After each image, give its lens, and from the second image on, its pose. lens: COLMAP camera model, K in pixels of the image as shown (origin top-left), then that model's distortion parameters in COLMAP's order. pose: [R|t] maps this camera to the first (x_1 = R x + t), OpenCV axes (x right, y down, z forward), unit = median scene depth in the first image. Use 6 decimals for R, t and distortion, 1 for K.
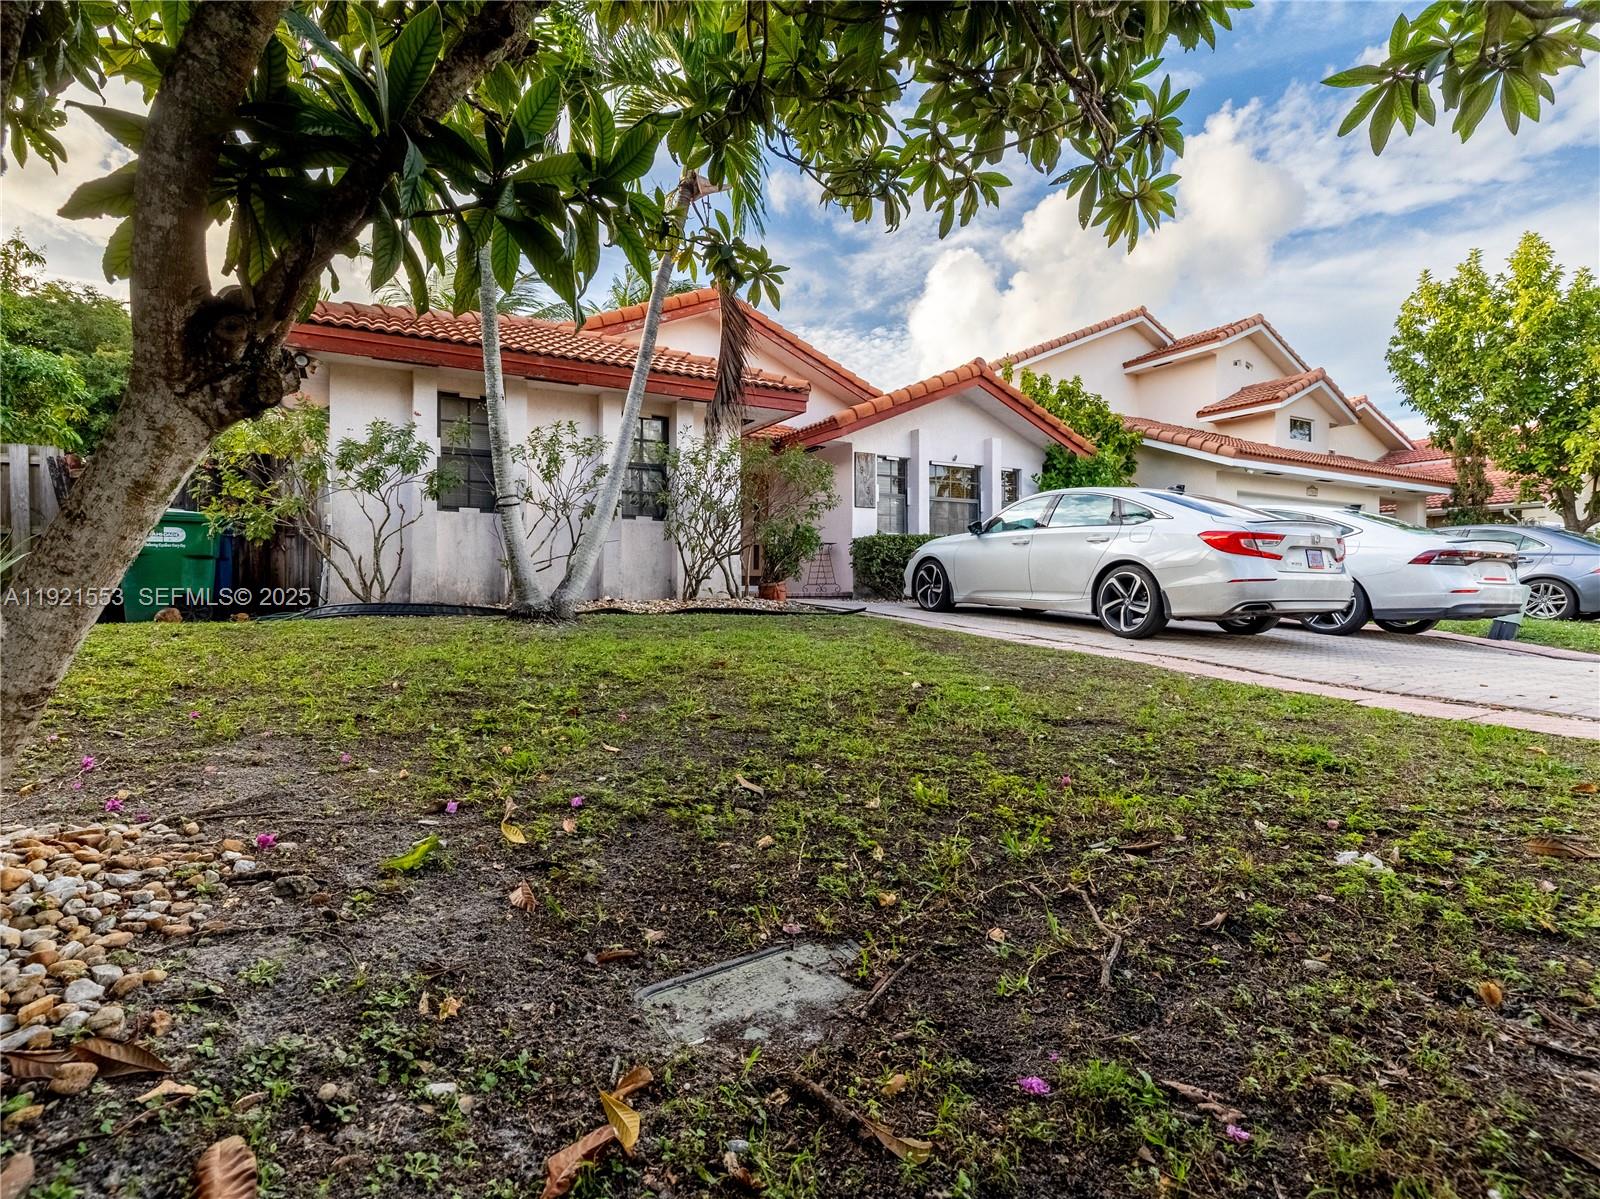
lens RADIAL K [[674.8, 0, 800.0], [0, 674.8, 599.5], [0, 0, 1]] dist [-0.001121, -0.000456]
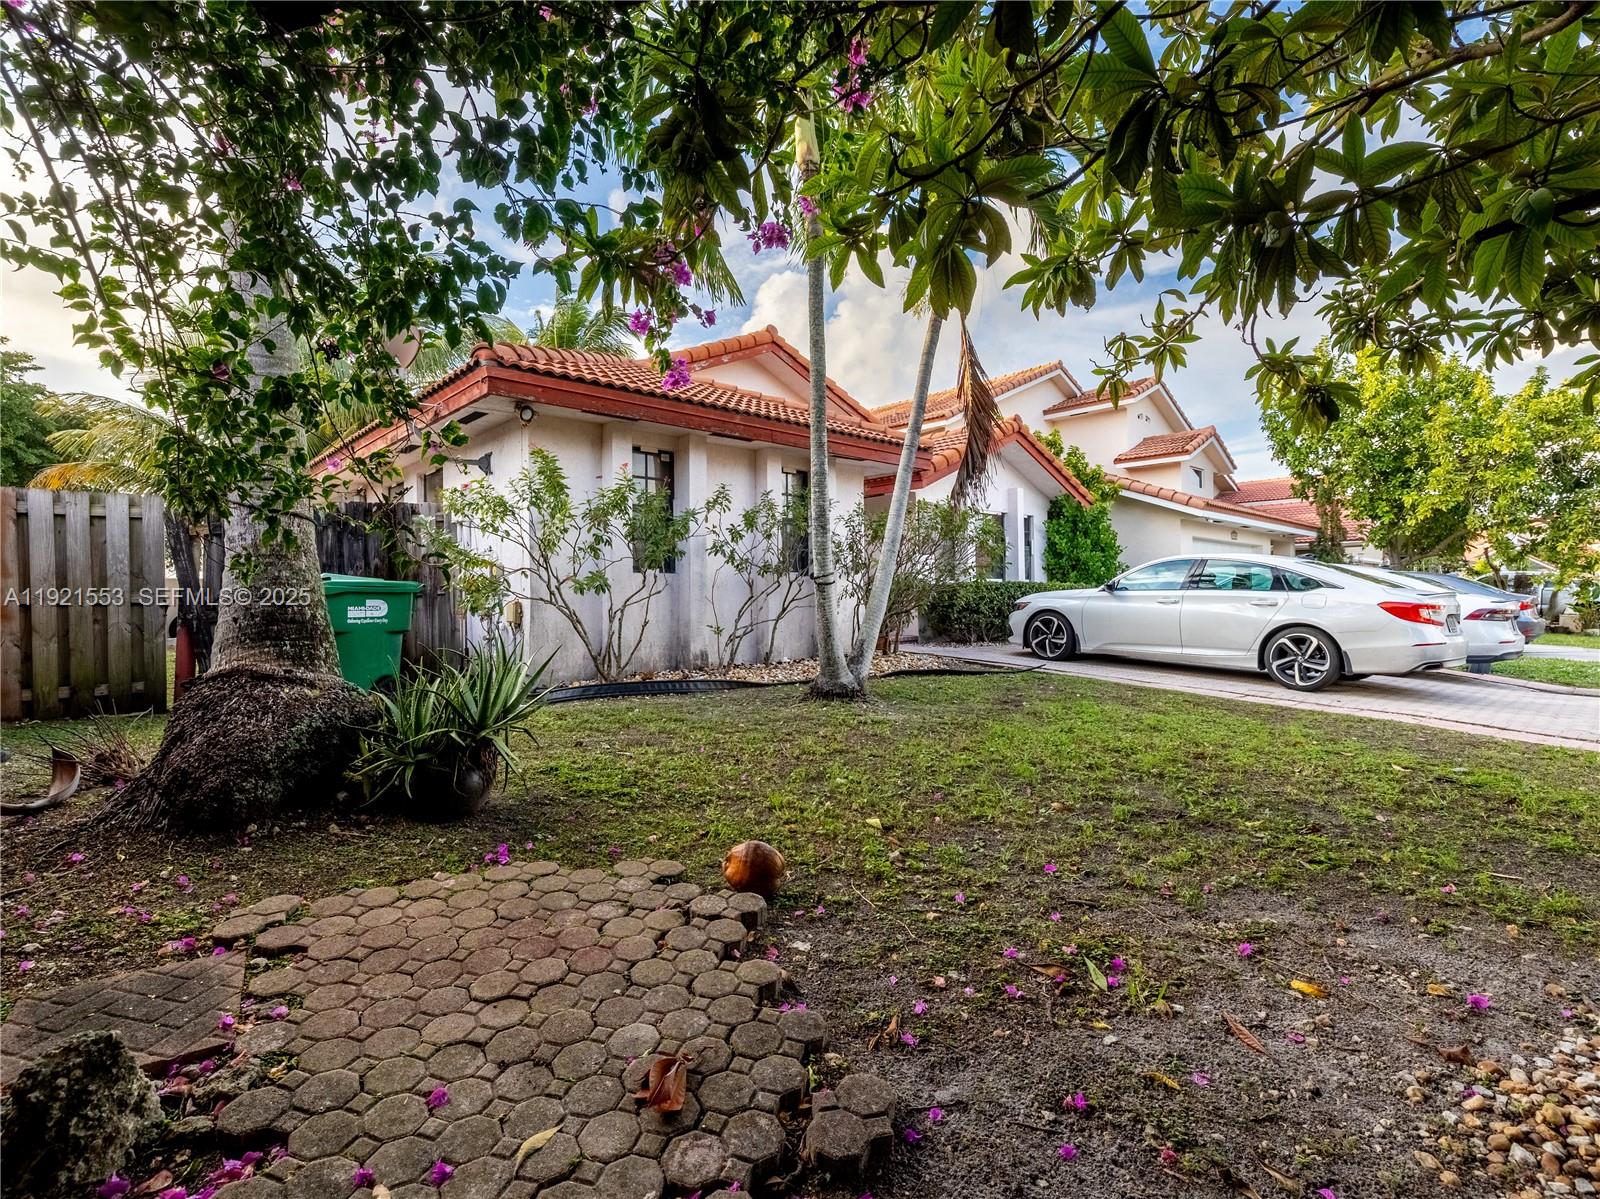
lens RADIAL K [[672.9, 0, 796.2], [0, 672.9, 613.6], [0, 0, 1]] dist [-0.000217, -0.000117]
pose [[0.978241, -0.012489, 0.207095, -0.313484], [0.013659, 0.999898, -0.004217, -0.042585], [-0.207021, 0.006954, 0.978312, 0.024985]]
